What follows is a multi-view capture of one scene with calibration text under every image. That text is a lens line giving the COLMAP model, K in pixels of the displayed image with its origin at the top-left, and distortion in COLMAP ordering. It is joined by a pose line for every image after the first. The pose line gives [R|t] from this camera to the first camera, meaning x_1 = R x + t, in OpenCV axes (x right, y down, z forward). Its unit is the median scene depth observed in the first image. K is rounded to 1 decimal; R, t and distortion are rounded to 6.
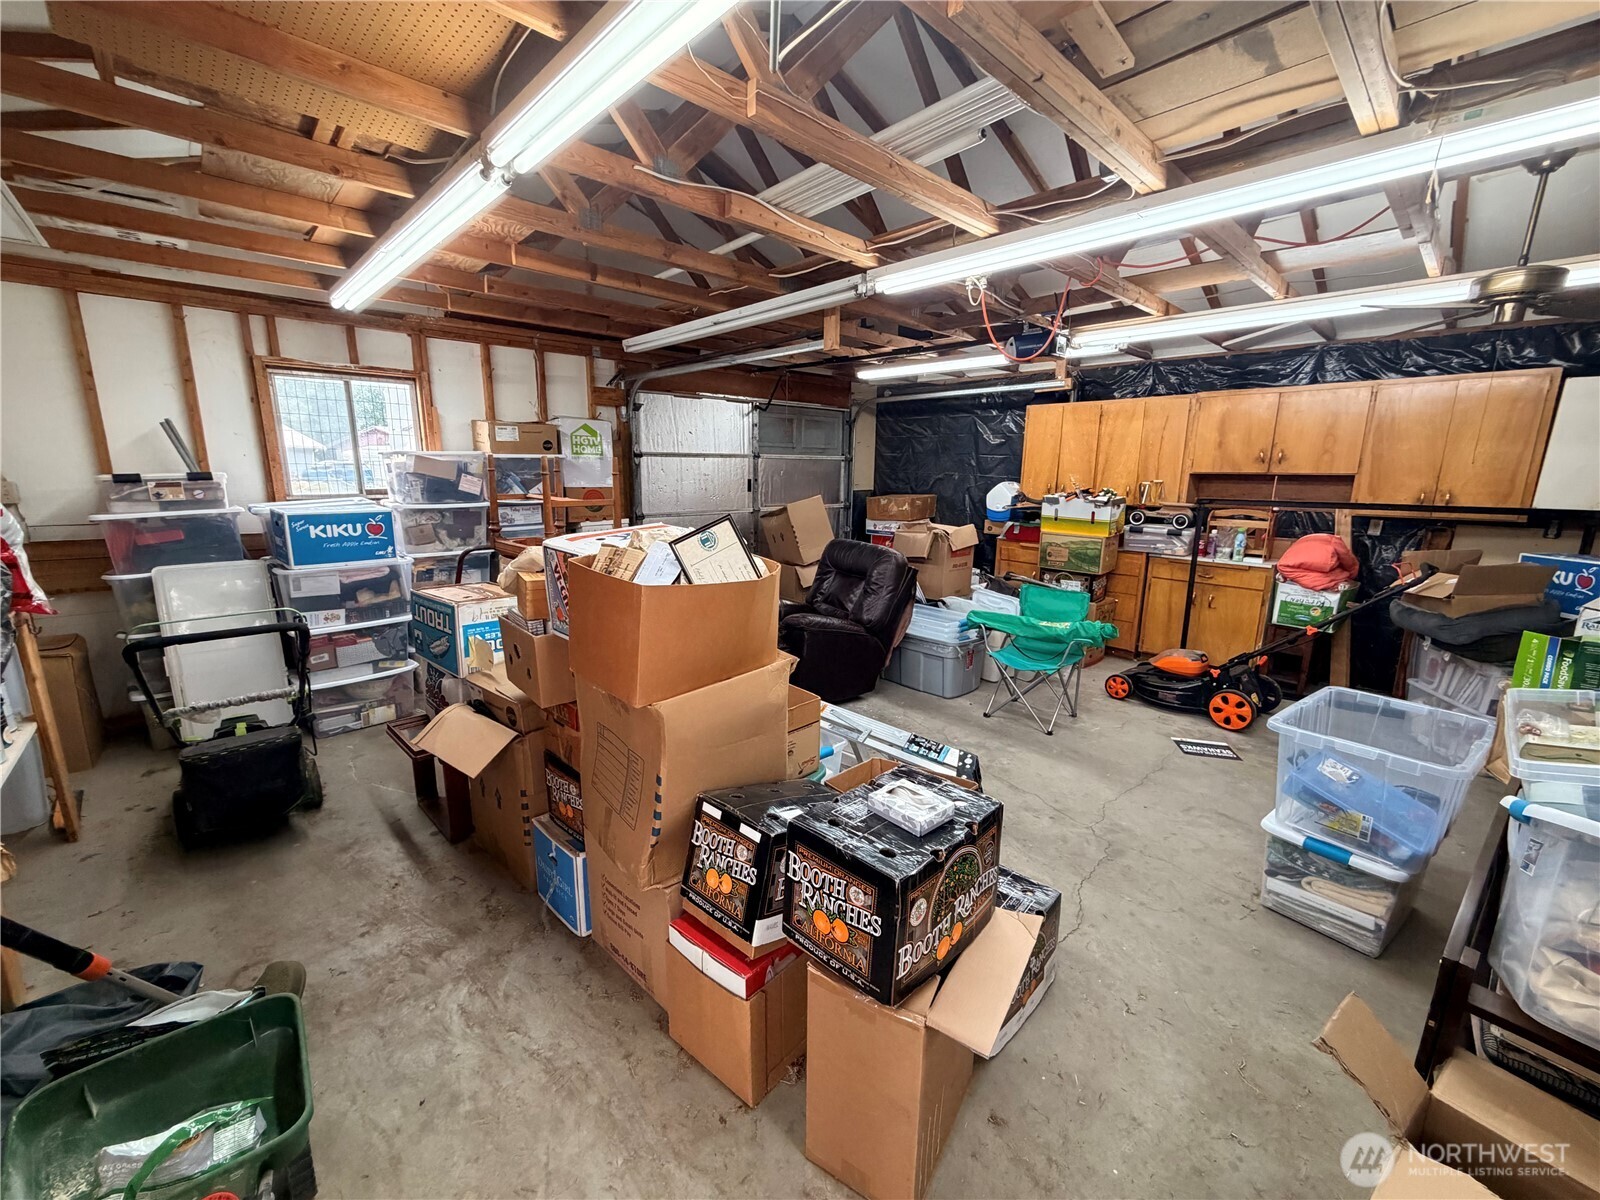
lens RADIAL K [[642.1, 0, 793.2], [0, 642.1, 597.7], [0, 0, 1]] dist [0.000219, -0.000017]
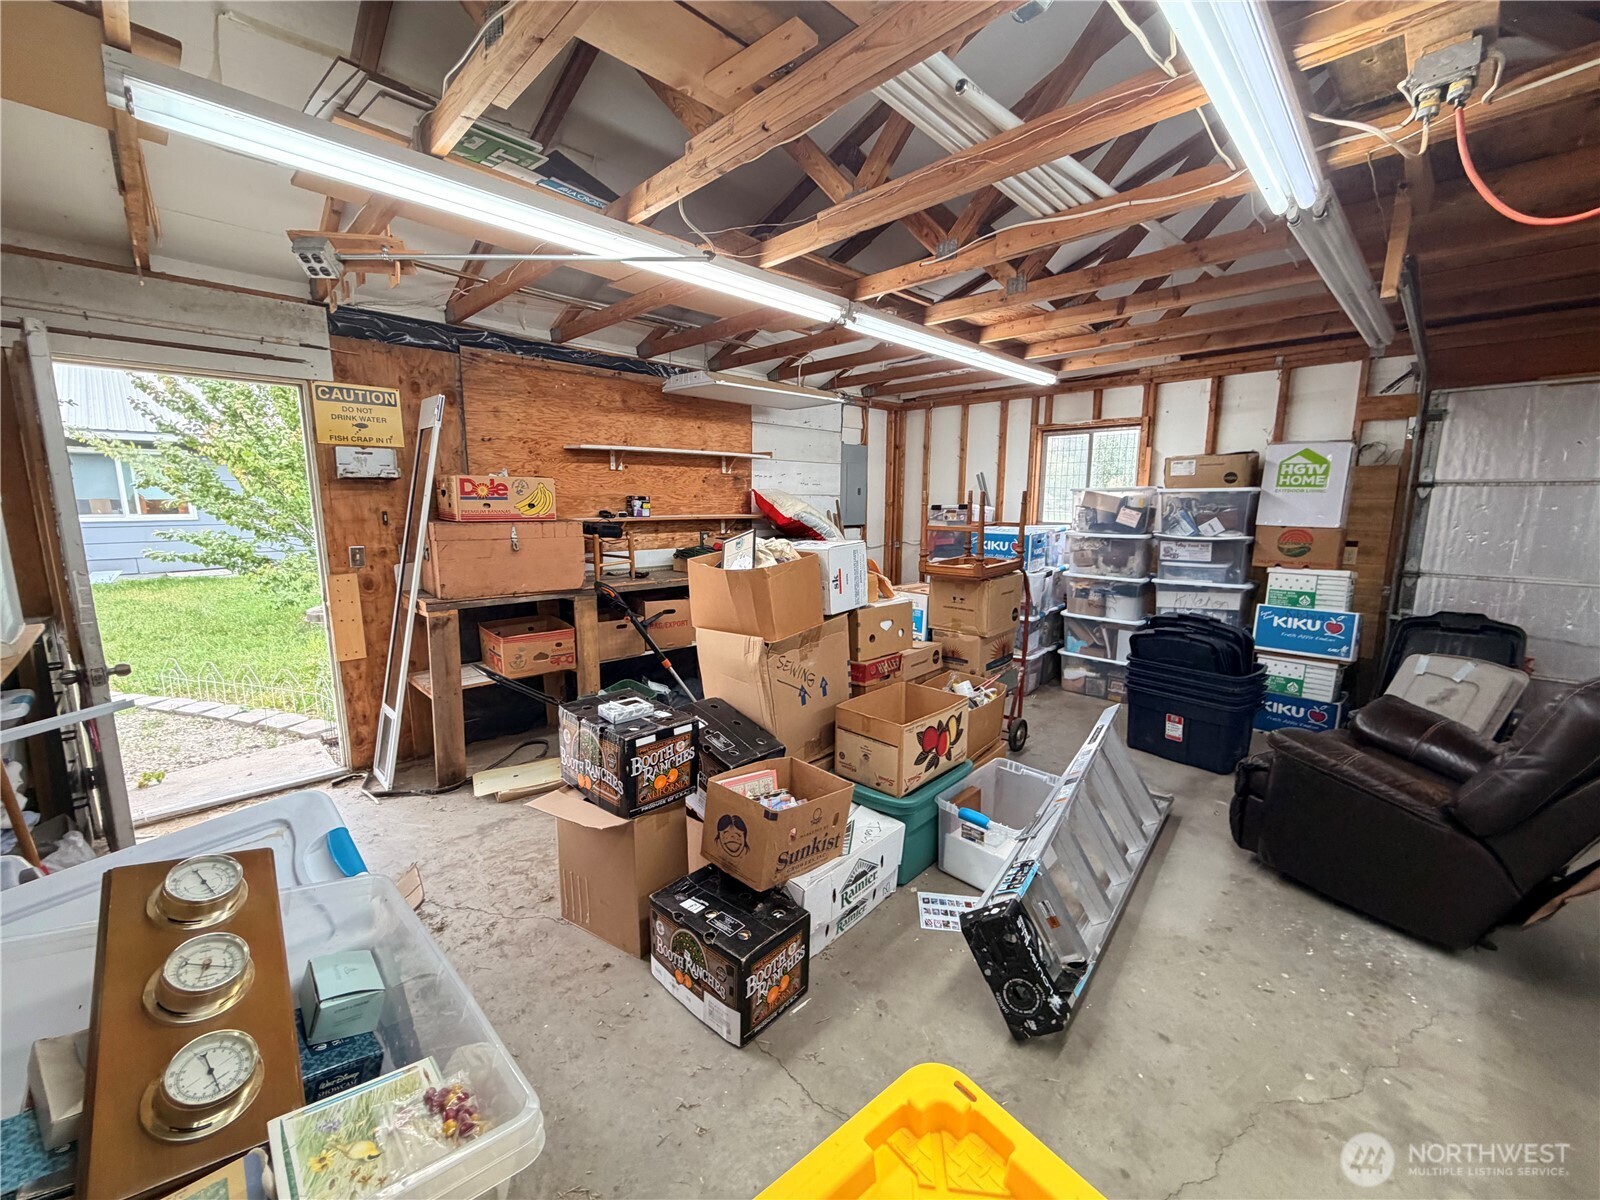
lens RADIAL K [[642.1, 0, 793.2], [0, 642.1, 597.7], [0, 0, 1]] dist [0.000219, -0.000017]
pose [[0.026351, 0.146112, -0.988917, 0.551996], [-0.204756, 0.969075, 0.137725, -0.077585], [0.978458, 0.198857, 0.055453, 0.409662]]
